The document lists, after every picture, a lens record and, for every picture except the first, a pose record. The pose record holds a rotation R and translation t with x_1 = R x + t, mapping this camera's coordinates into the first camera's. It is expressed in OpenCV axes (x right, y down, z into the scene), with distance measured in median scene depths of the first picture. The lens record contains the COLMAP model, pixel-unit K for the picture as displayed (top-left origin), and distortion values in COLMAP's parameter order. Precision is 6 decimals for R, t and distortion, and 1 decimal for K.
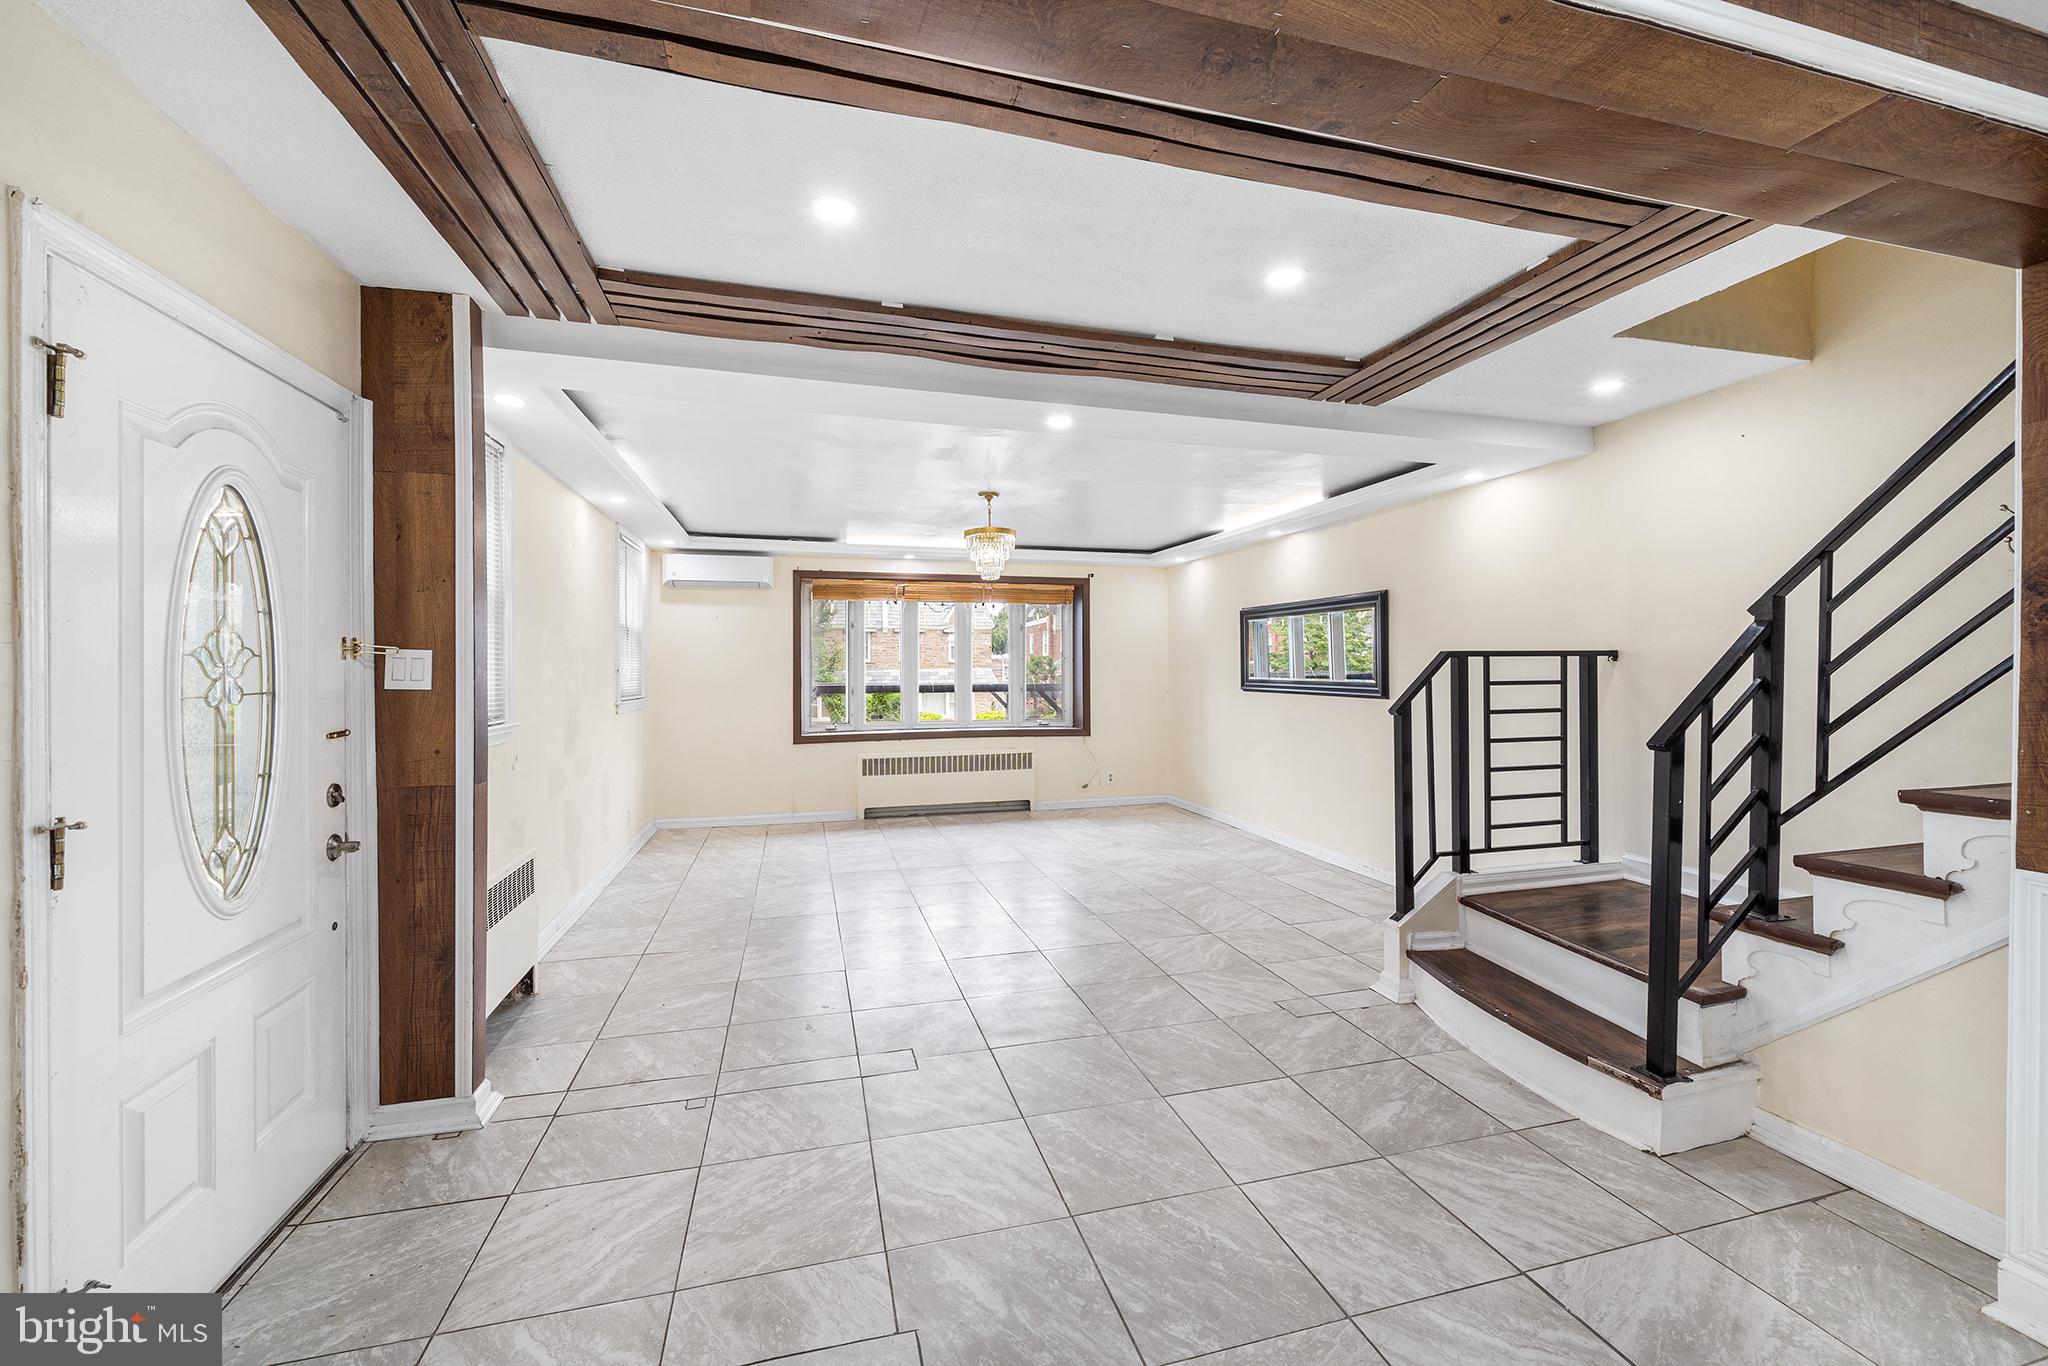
lens RADIAL K [[817.9, 0, 1017.5], [0, 817.9, 661.7], [0, 0, 1]] dist [-0.003185, -0.000090]
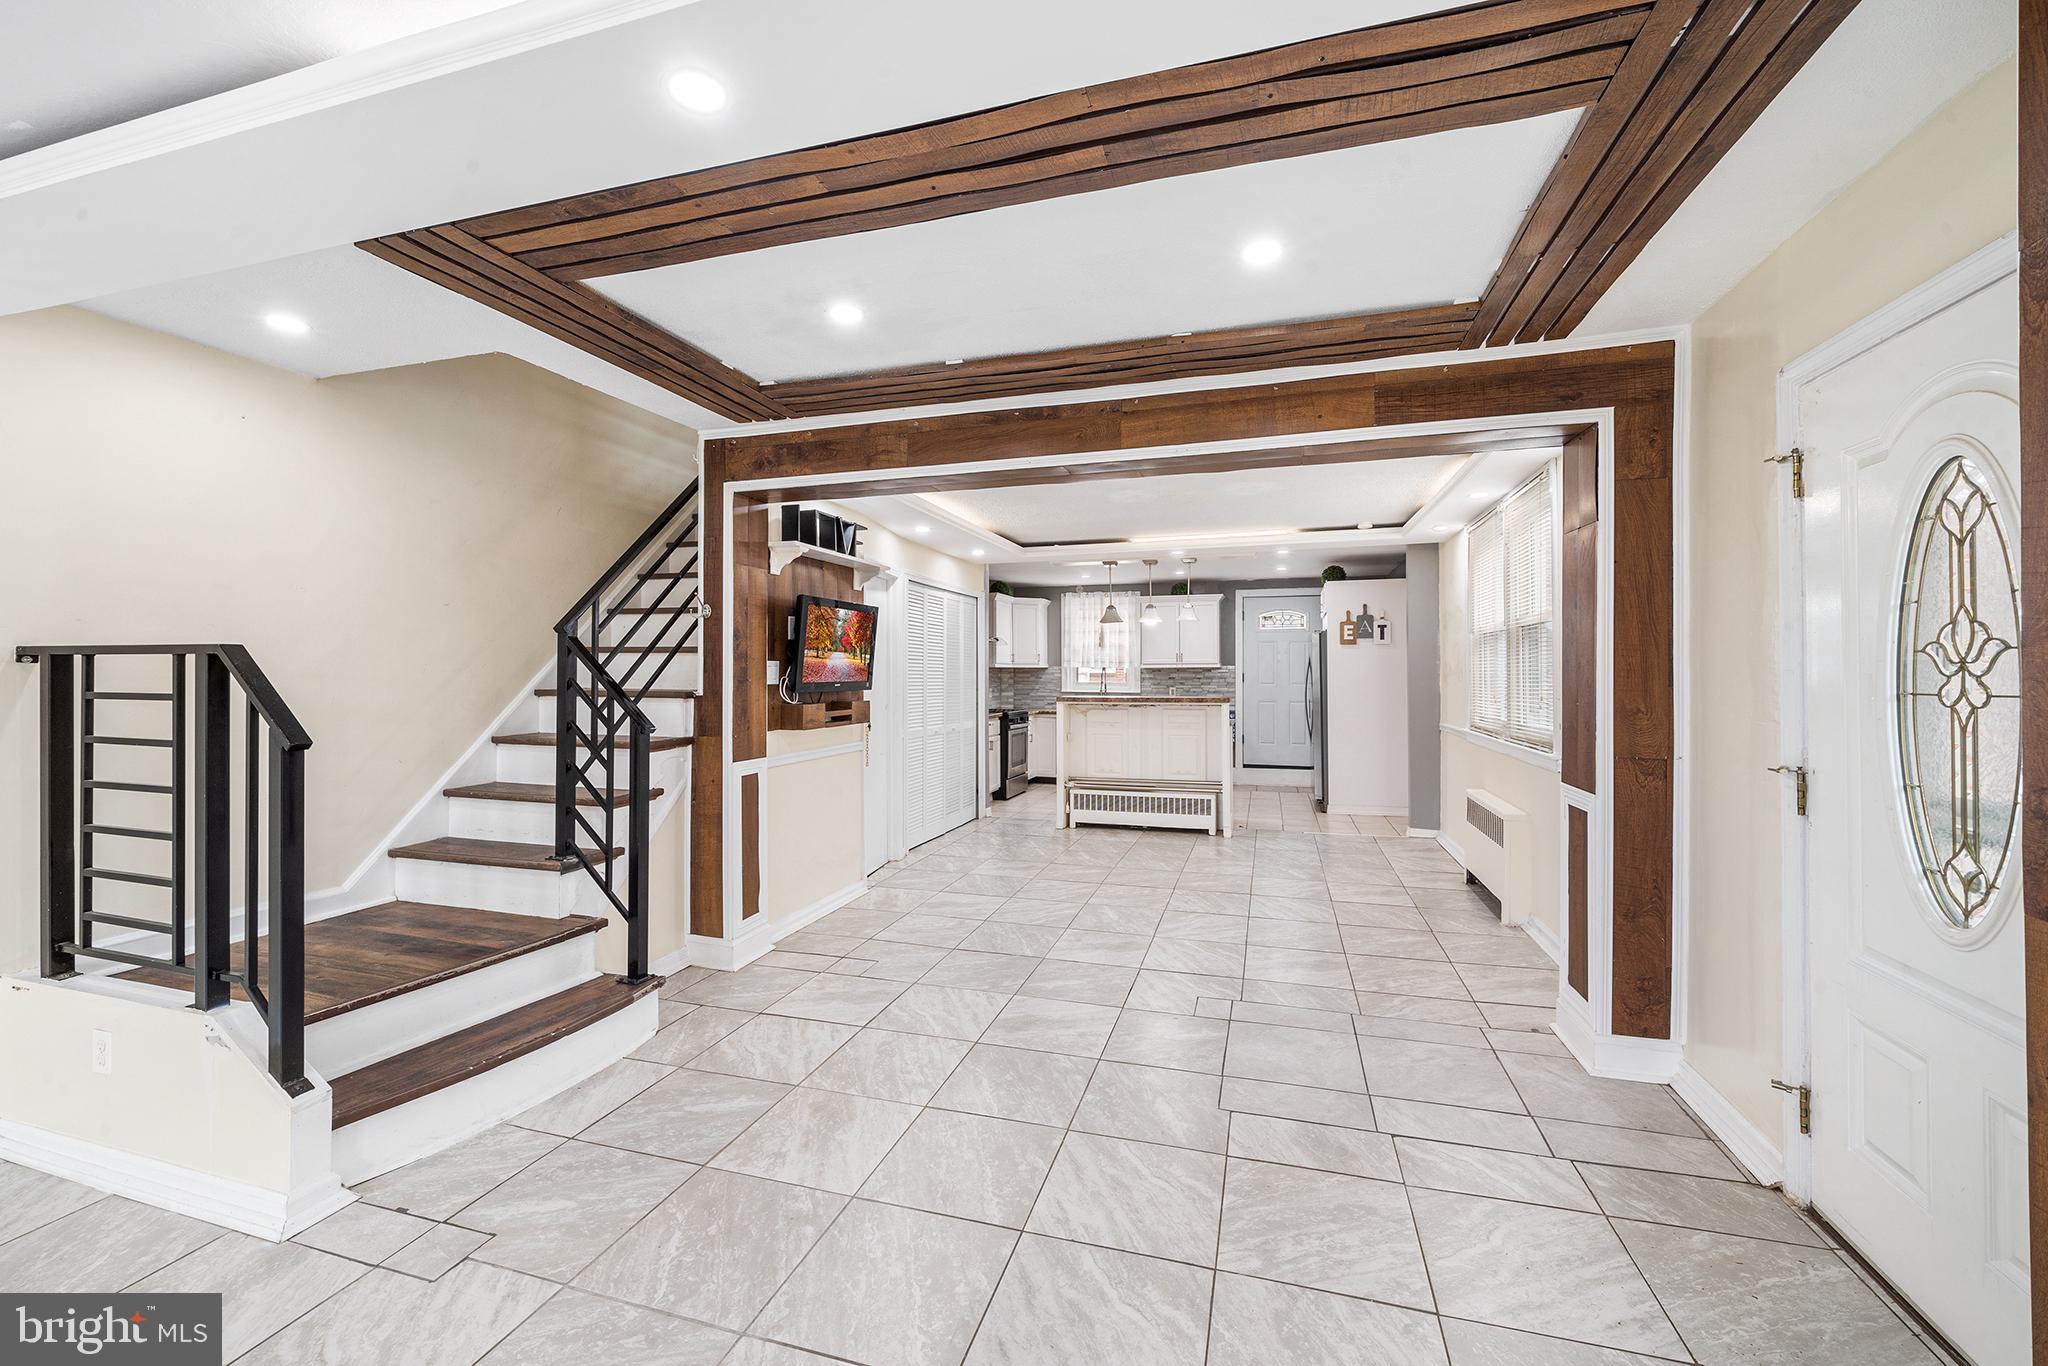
lens RADIAL K [[817.9, 0, 1041.9], [0, 817.9, 659.0], [0, 0, 1]] dist [-0.003185, -0.000090]
pose [[-0.861186, 0.012163, 0.508145, -0.191898], [-0.000276, 0.999702, -0.024397, 0.008348], [-0.508290, -0.021151, -0.860926, 0.768194]]
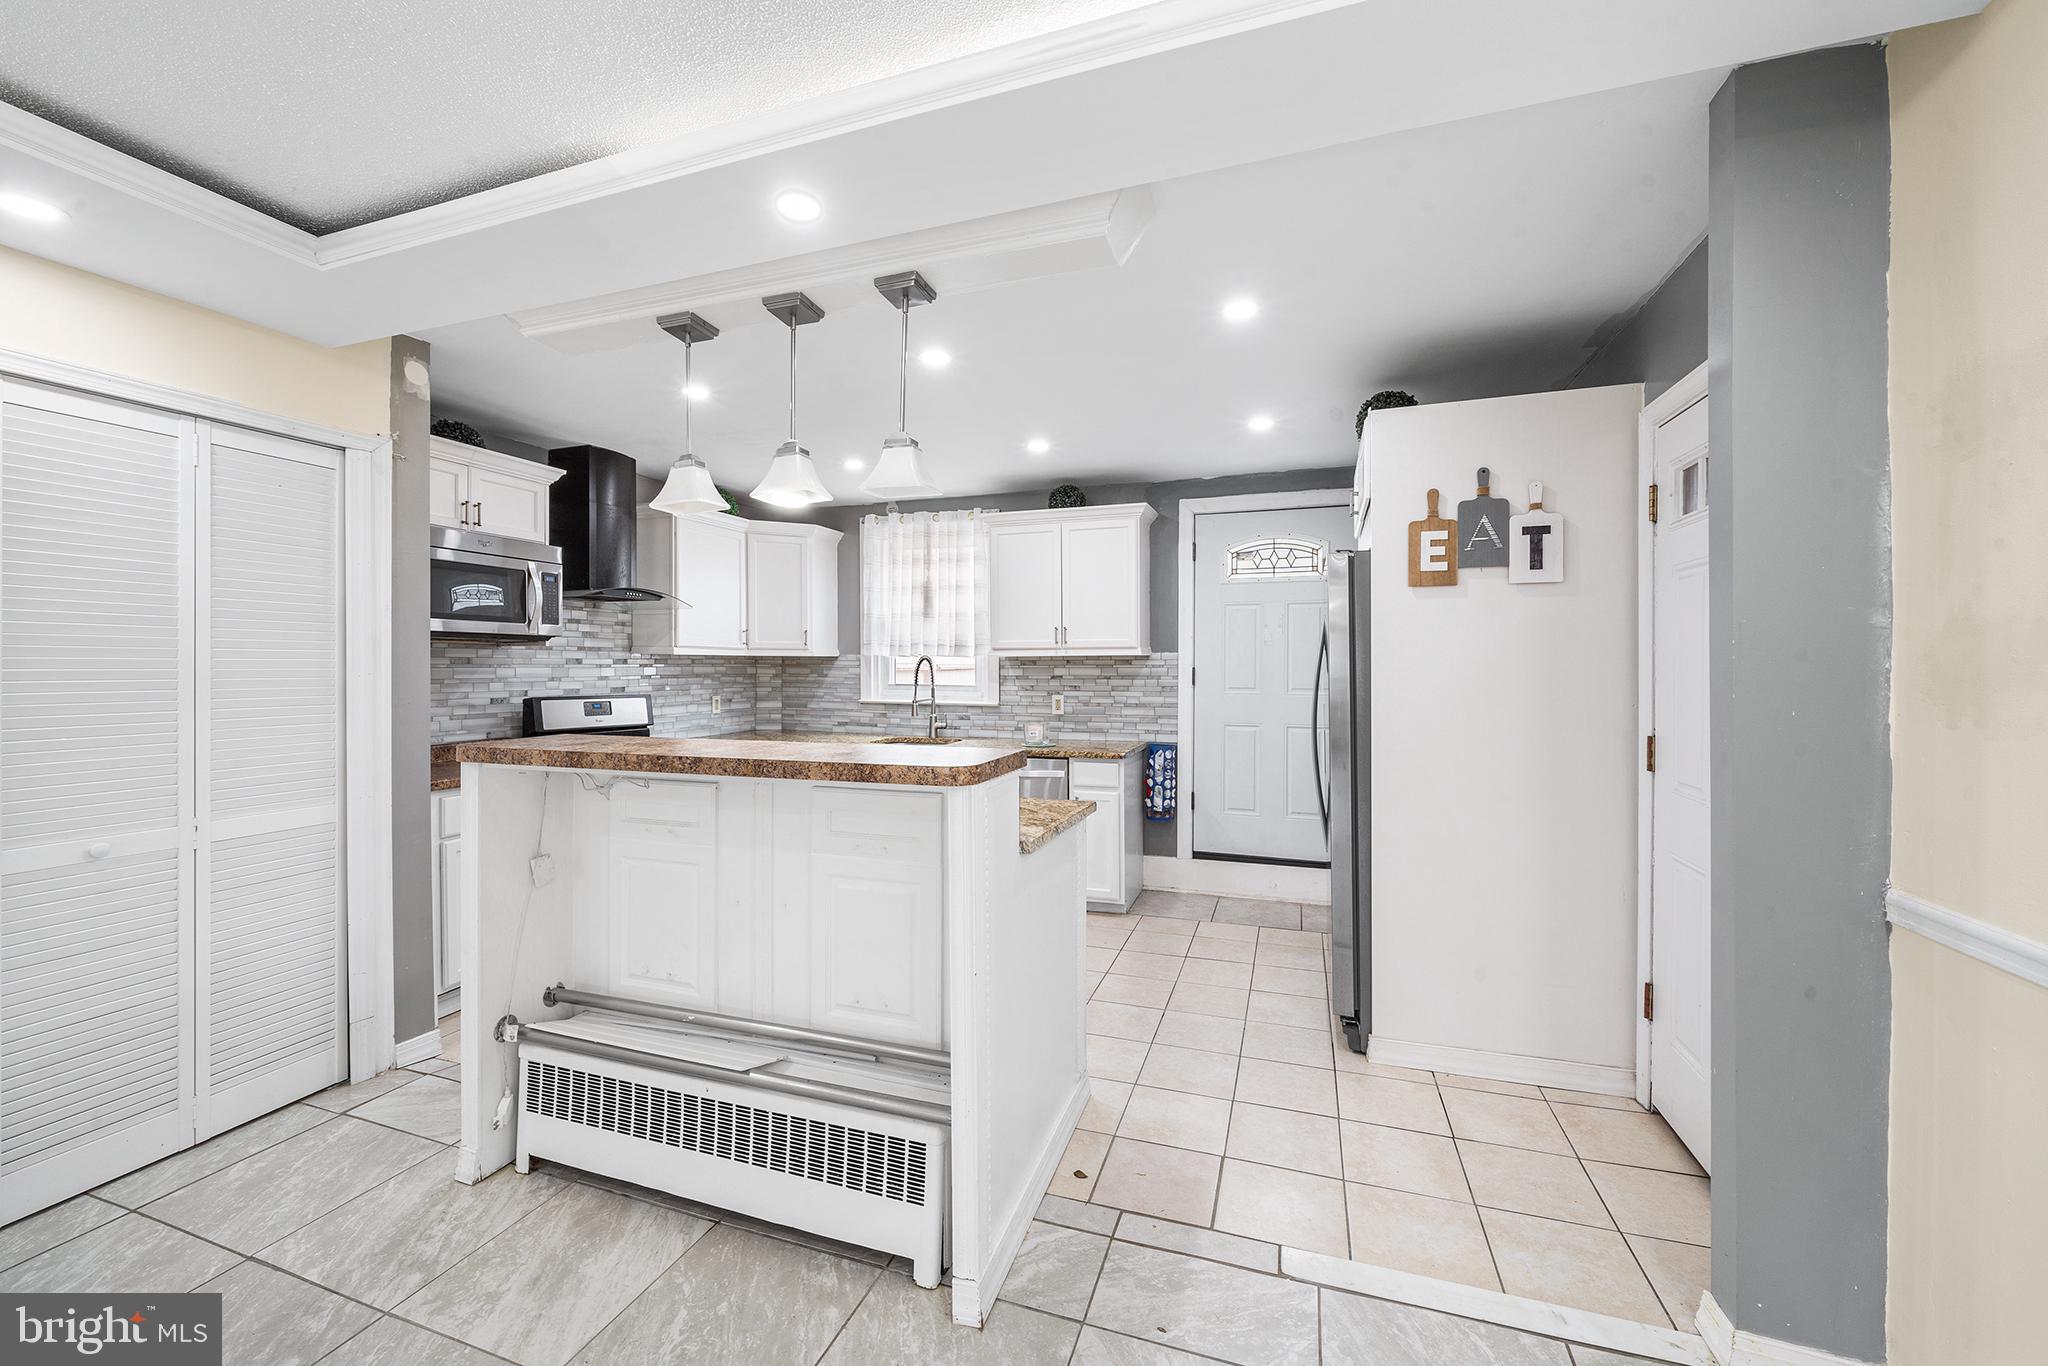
lens RADIAL K [[797.6, 0, 1022.9], [0, 797.6, 661.1], [0, 0, 1]] dist [0.000925, 0.000023]
pose [[-0.828336, 0.005129, 0.560208, 0.004519], [-0.003242, 0.999897, -0.013949, 0.000896], [-0.560222, -0.013371, -0.828234, -0.180248]]
